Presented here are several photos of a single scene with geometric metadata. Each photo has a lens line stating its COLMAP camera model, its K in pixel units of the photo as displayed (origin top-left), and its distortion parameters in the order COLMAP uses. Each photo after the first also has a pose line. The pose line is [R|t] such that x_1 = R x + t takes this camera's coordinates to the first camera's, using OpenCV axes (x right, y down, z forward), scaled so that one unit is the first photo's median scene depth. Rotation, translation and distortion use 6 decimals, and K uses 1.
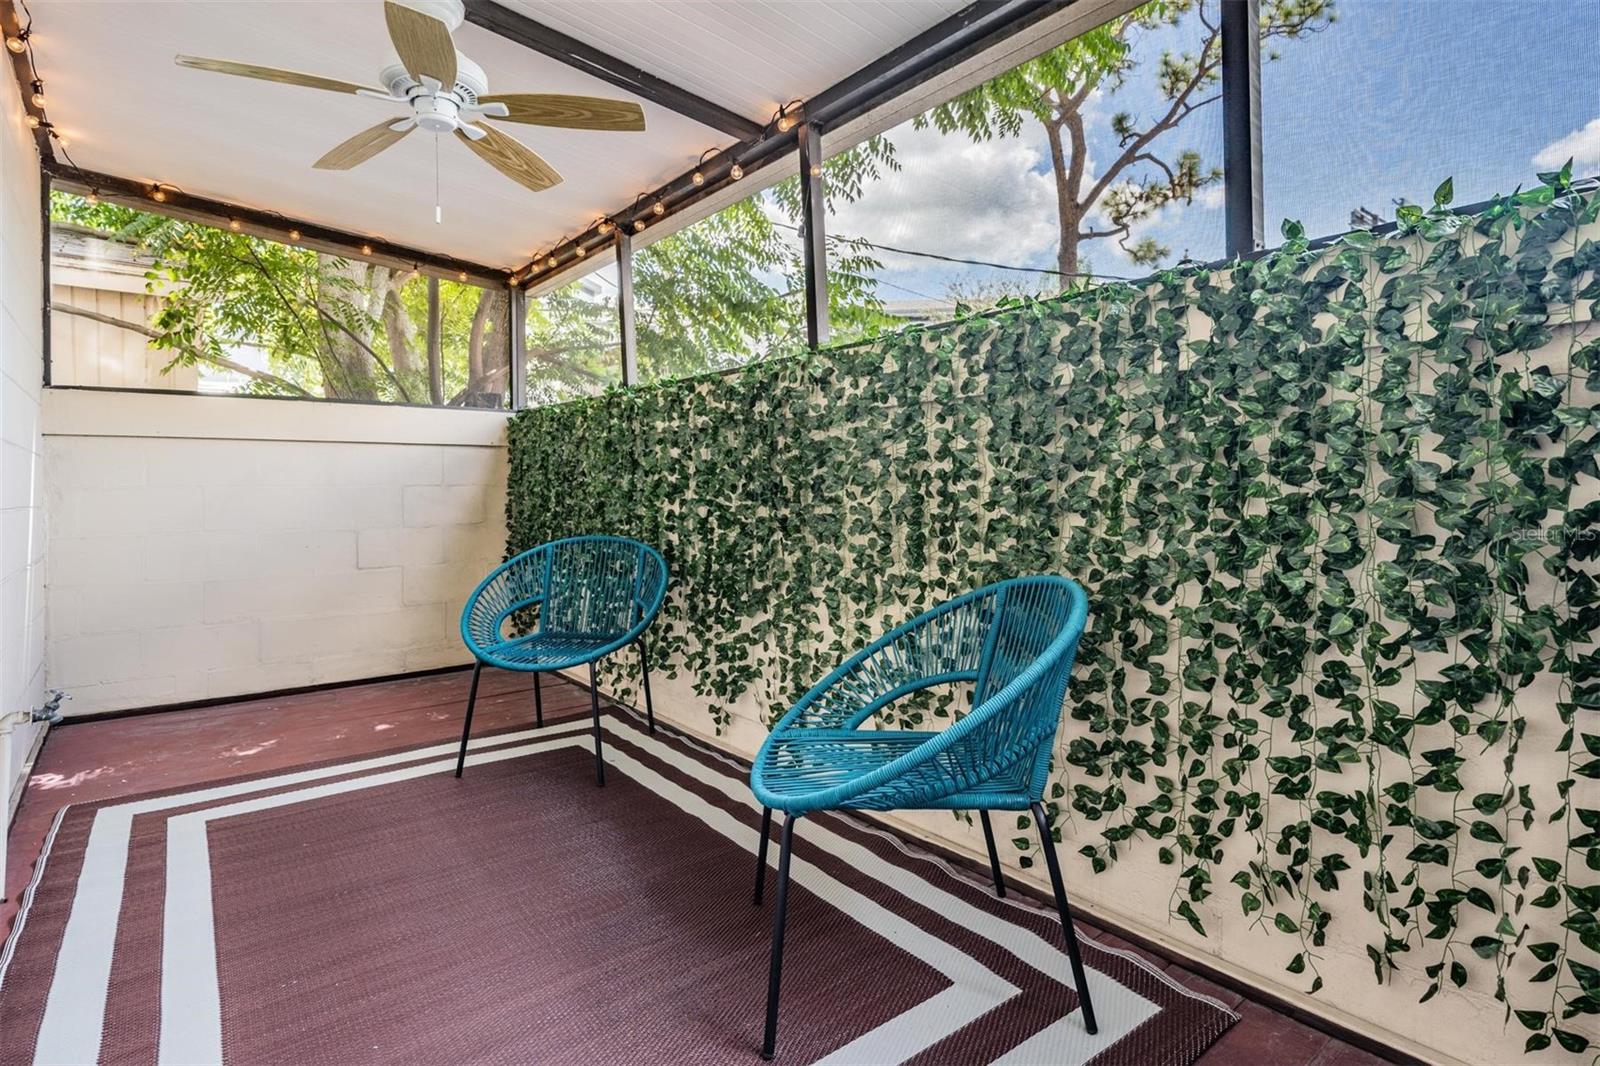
lens RADIAL K [[783.3, 0, 797.4], [0, 783.3, 512.9], [0, 0, 1]] dist [-0.000263, 0.000294]
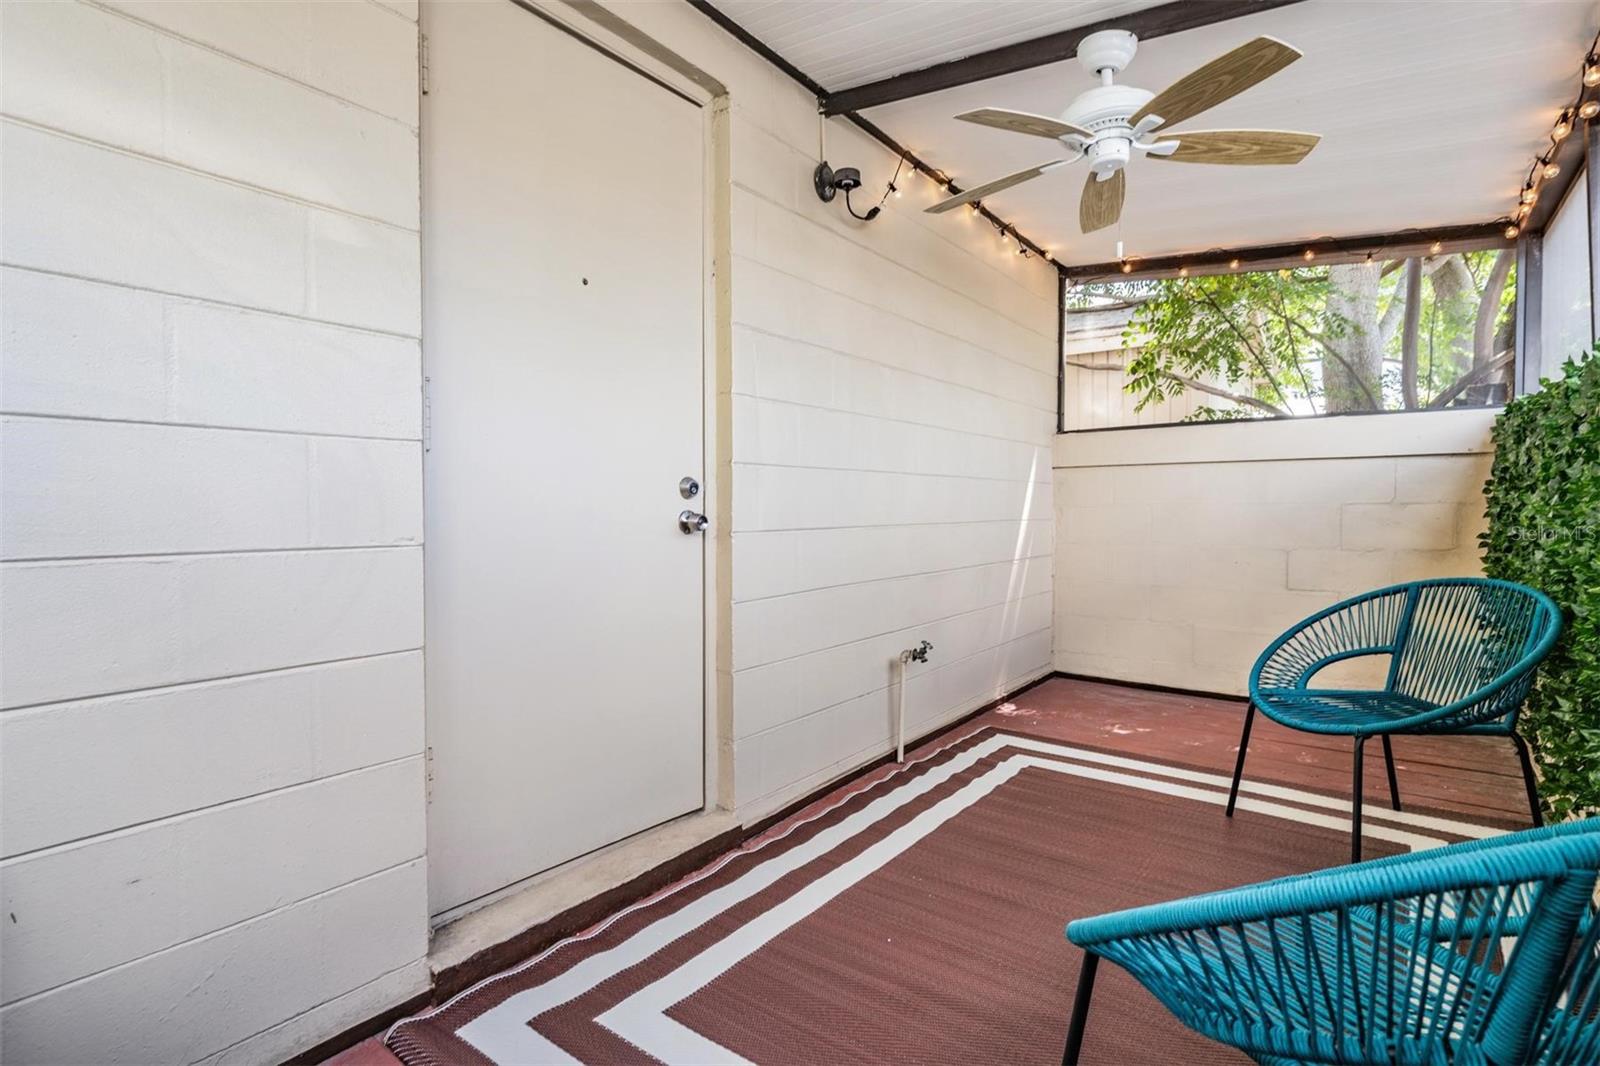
lens RADIAL K [[802.0, 0, 800.0], [0, 802.0, 533.0], [0, 0, 1]] dist [0.000790, -0.000096]
pose [[0.258533, 0.035862, -0.965337, 0.293542], [-0.030141, 0.999124, 0.029045, -0.012354], [0.965532, 0.021587, 0.259387, 0.200025]]
